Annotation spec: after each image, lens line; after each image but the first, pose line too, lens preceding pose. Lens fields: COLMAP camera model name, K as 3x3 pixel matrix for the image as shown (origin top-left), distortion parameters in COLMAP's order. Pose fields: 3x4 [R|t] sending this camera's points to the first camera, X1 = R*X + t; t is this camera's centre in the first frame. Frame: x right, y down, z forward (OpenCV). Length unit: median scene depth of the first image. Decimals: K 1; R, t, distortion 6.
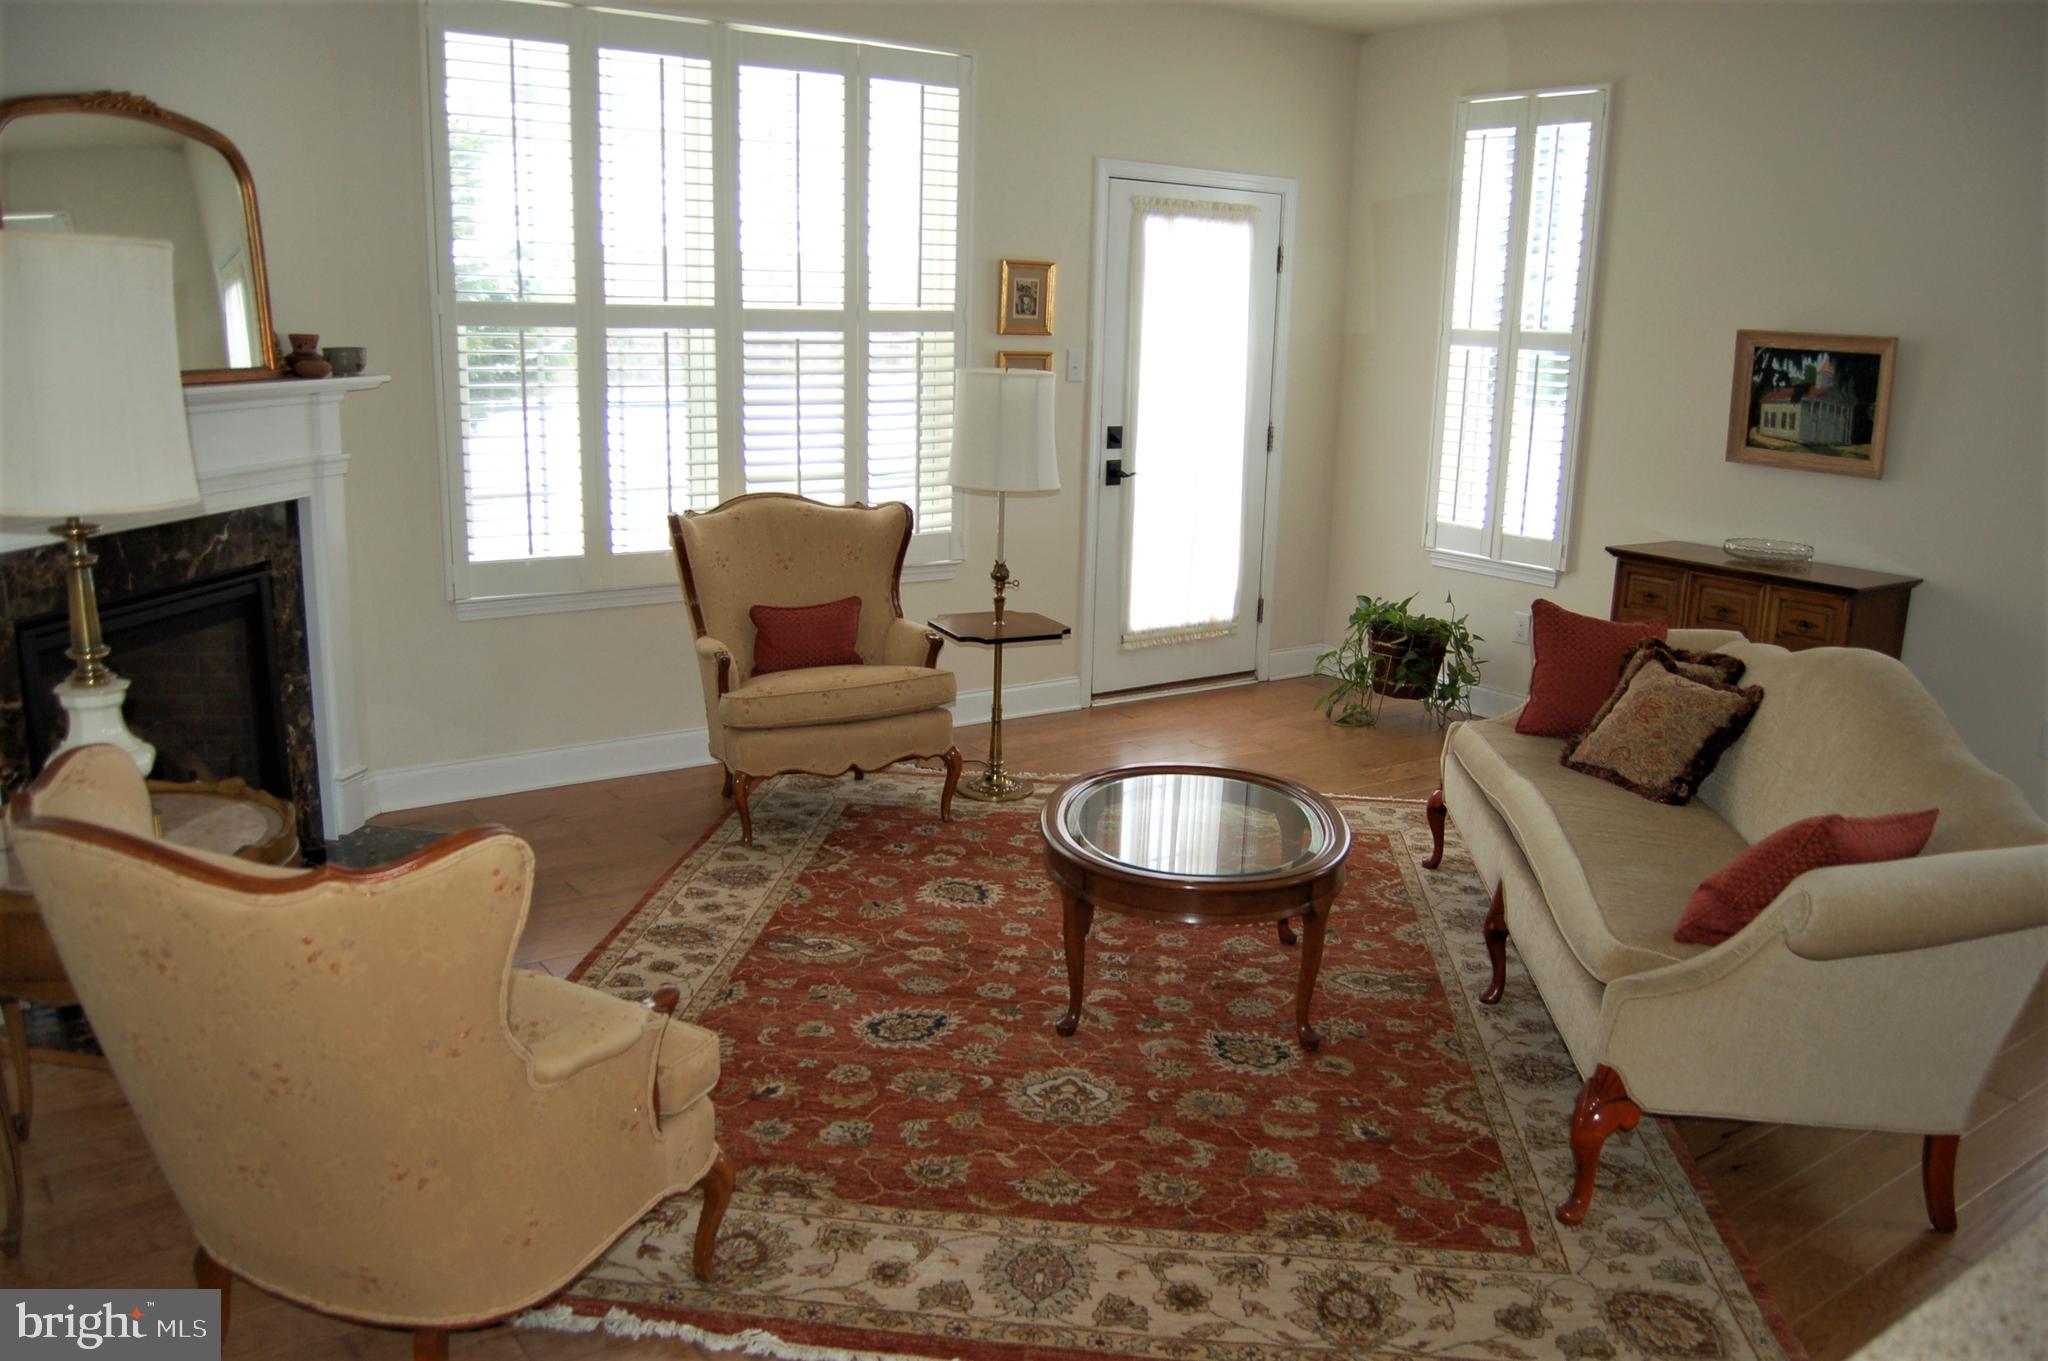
lens RADIAL K [[1611.1, 0, 1029.0], [0, 1611.1, 720.9], [0, 0, 1]] dist [-0.090873, 0.030794]
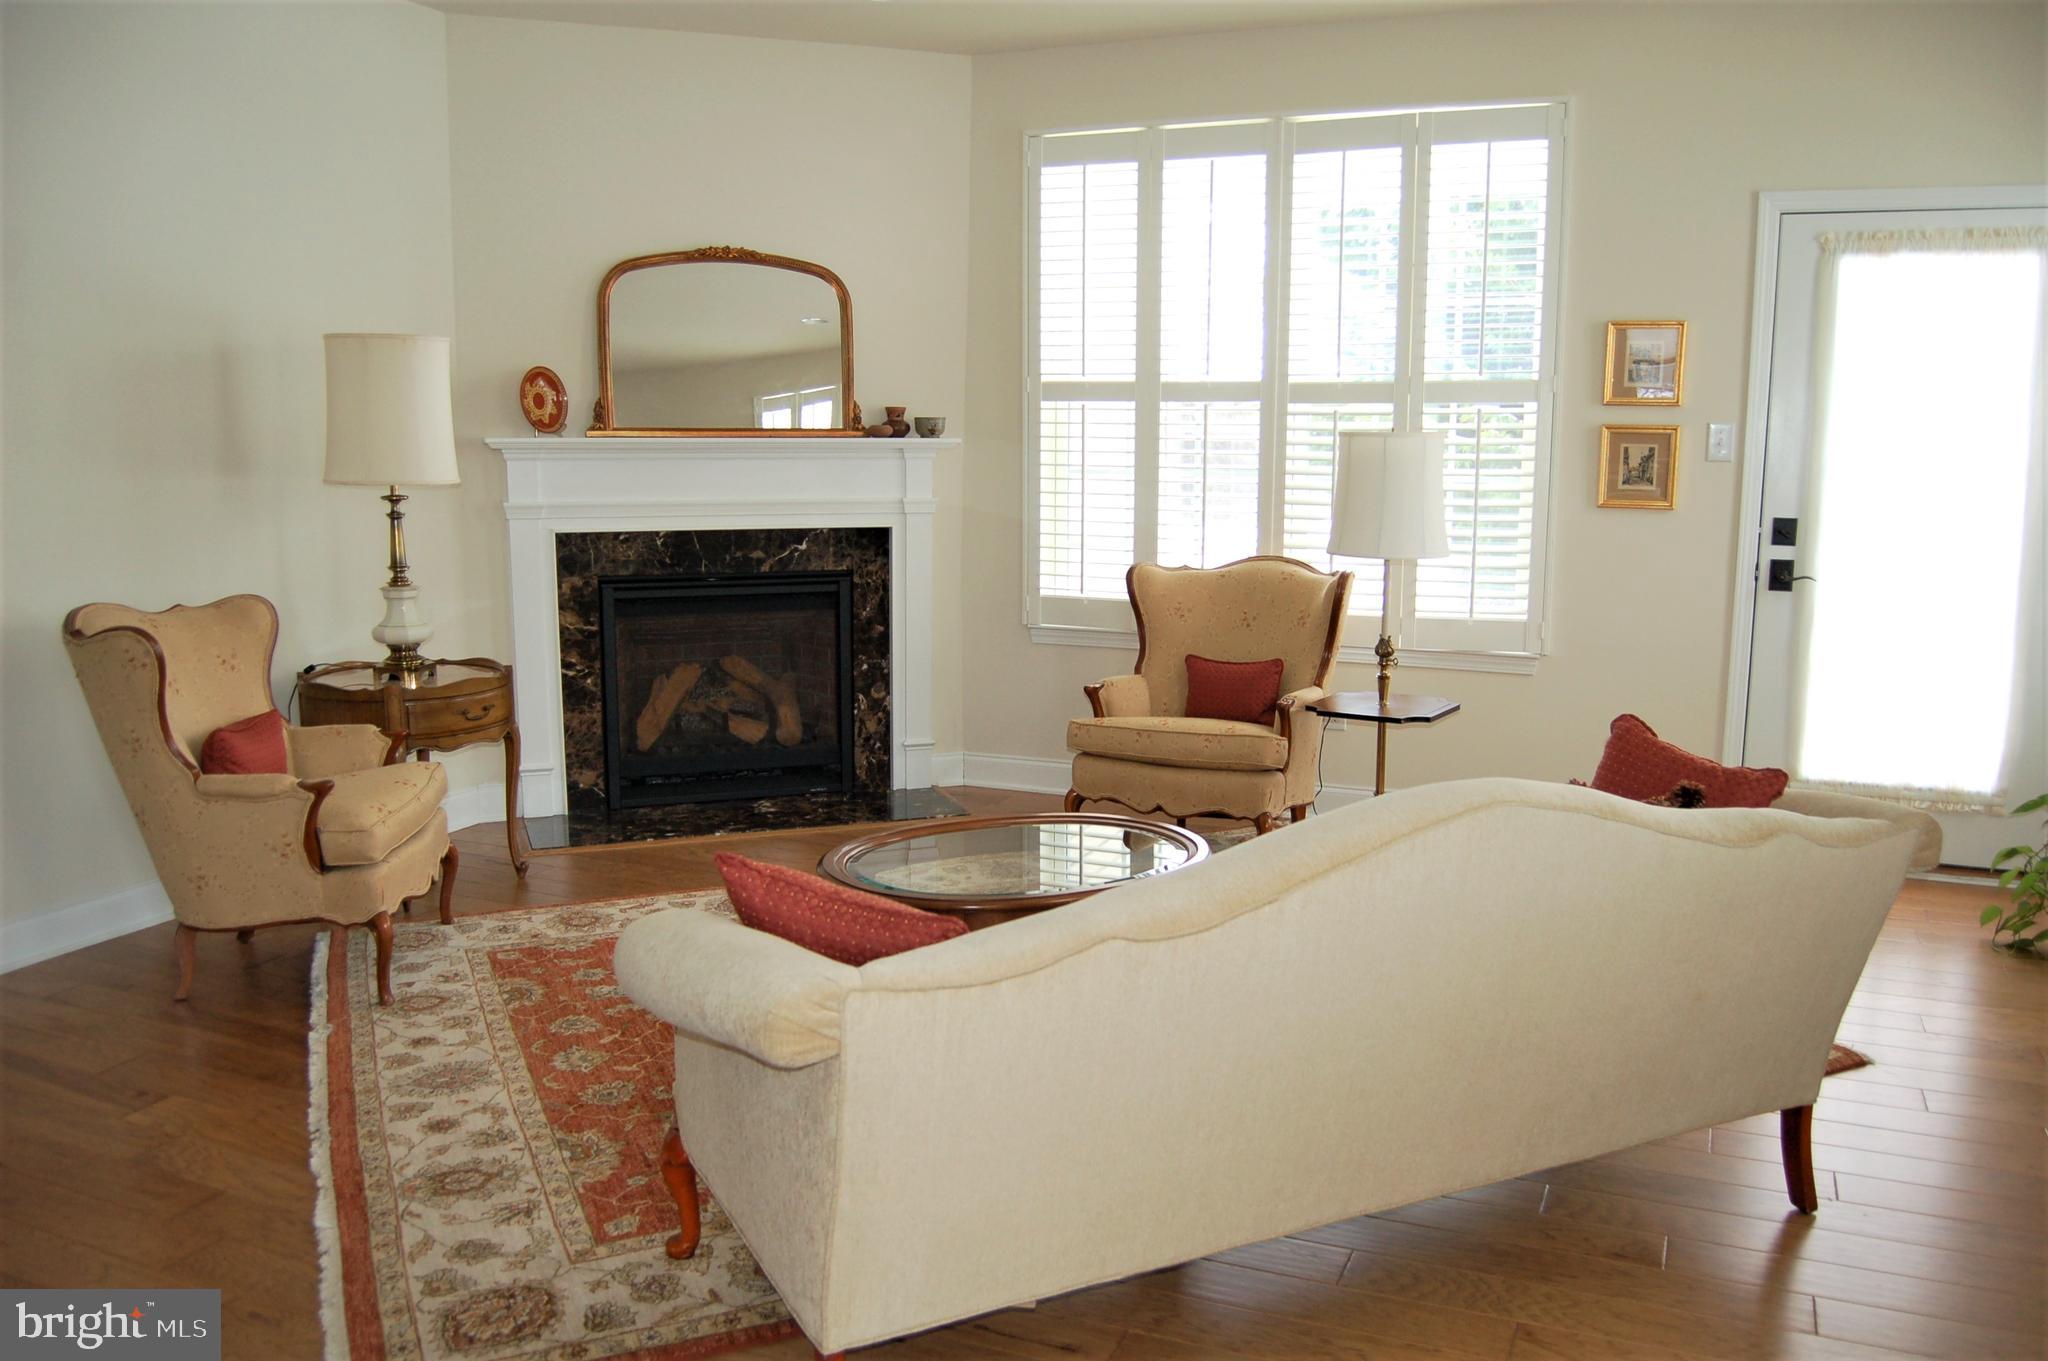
lens RADIAL K [[1611.1, 0, 1029.0], [0, 1611.1, 720.9], [0, 0, 1]] dist [-0.090873, 0.030794]
pose [[0.508521, 0.126032, -0.851776, 0.765989], [-0.202716, 0.978948, 0.023824, -0.035995], [0.836847, 0.160553, 0.523364, 0.399208]]
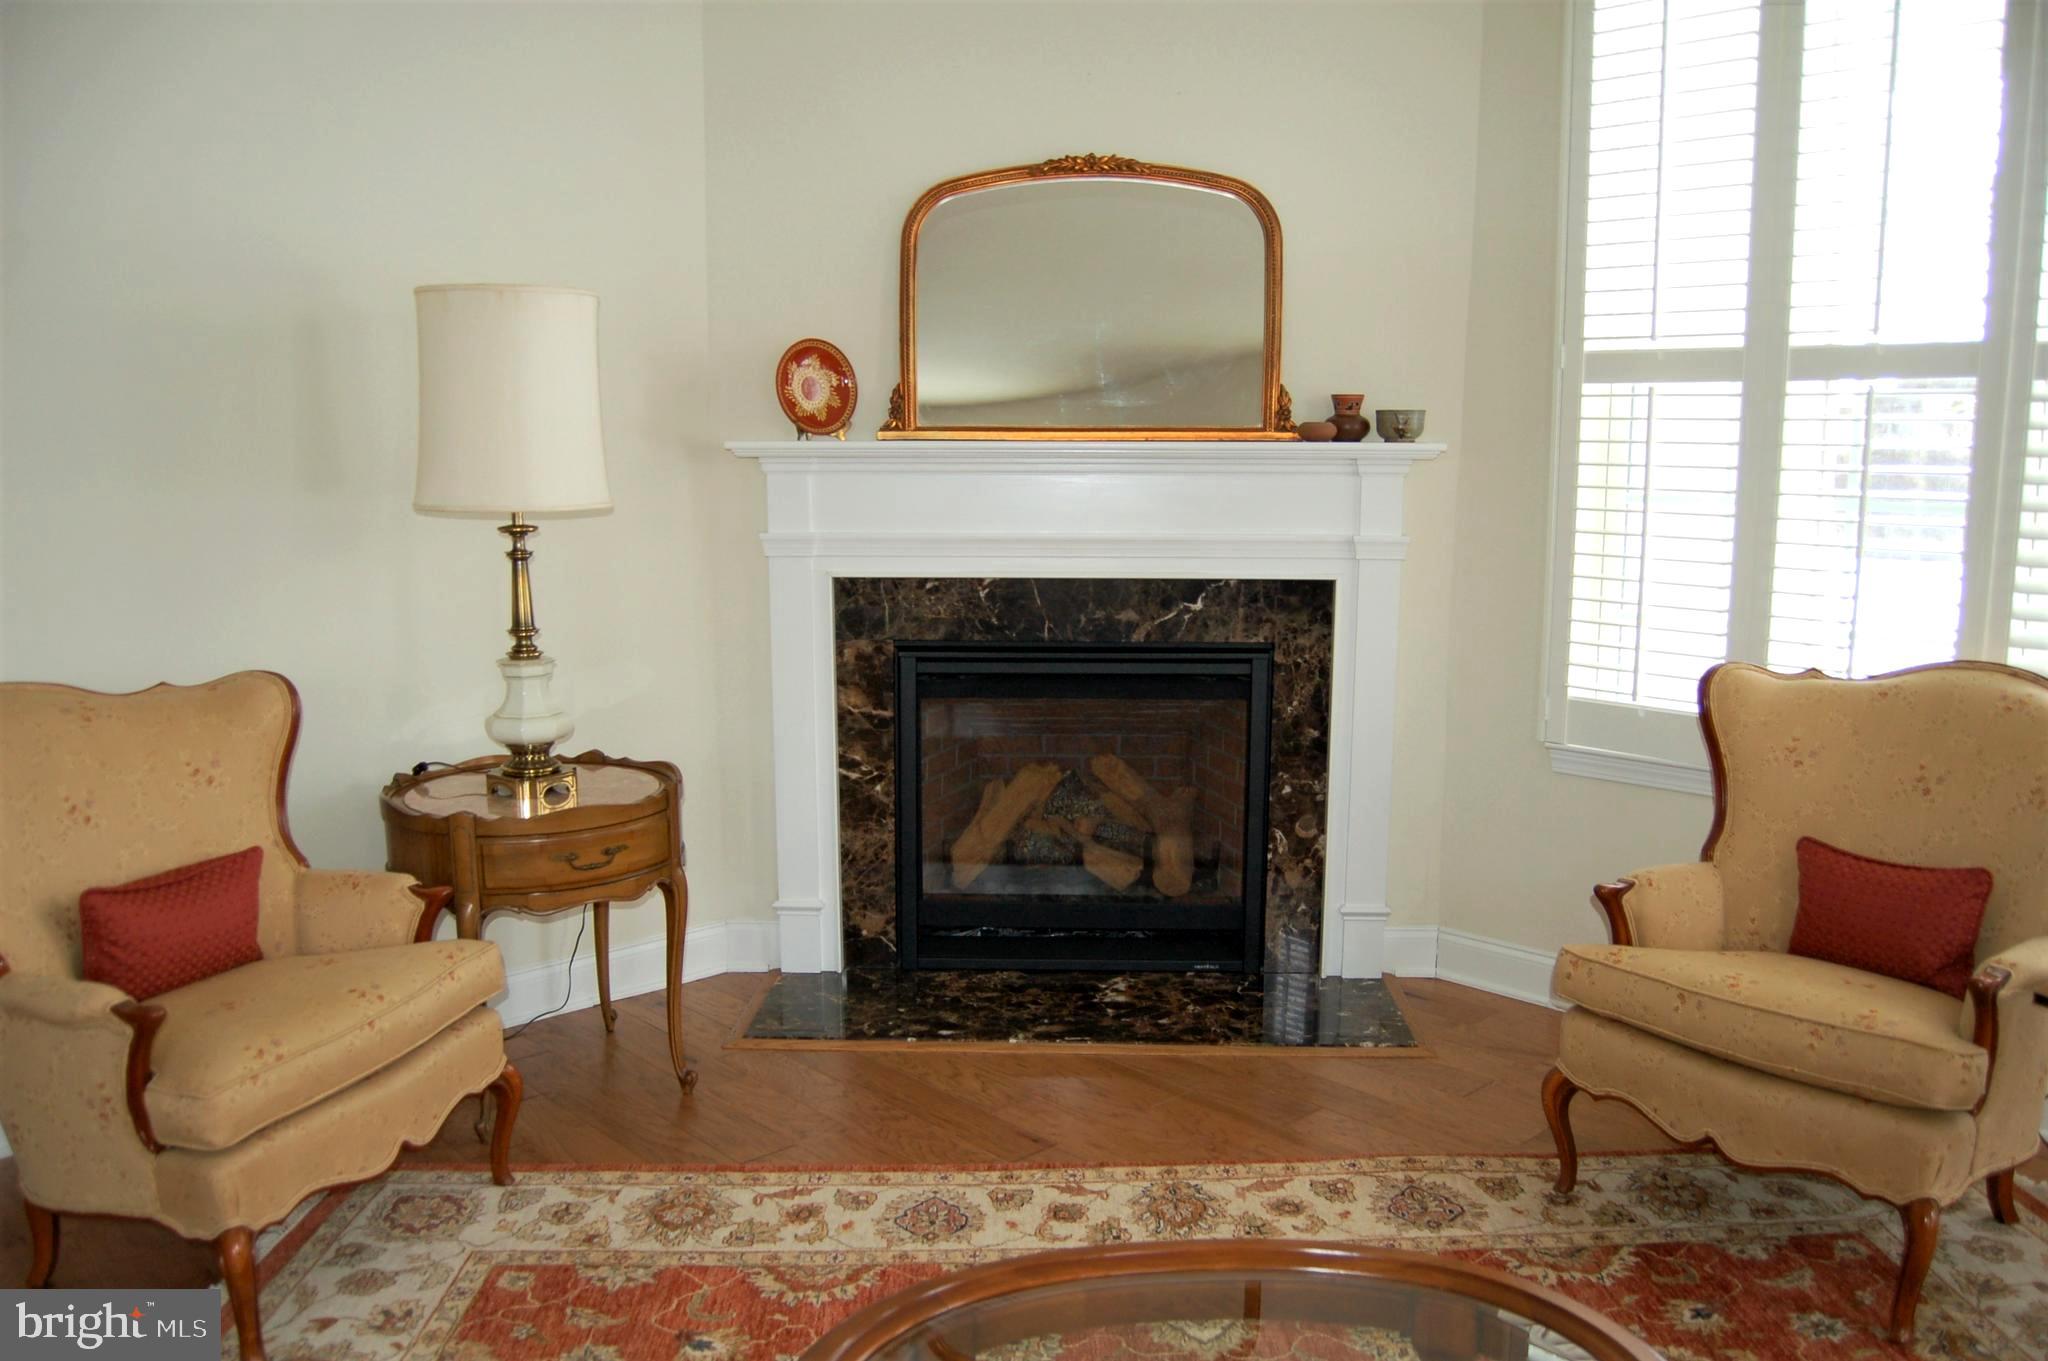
lens RADIAL K [[1611.1, 0, 1029.0], [0, 1611.1, 720.9], [0, 0, 1]] dist [-0.090873, 0.030794]
pose [[0.126535, 0.141130, -0.981871, 0.389953], [-0.239383, 0.964917, 0.107844, -0.118718], [0.962645, 0.221398, 0.155880, 0.698784]]
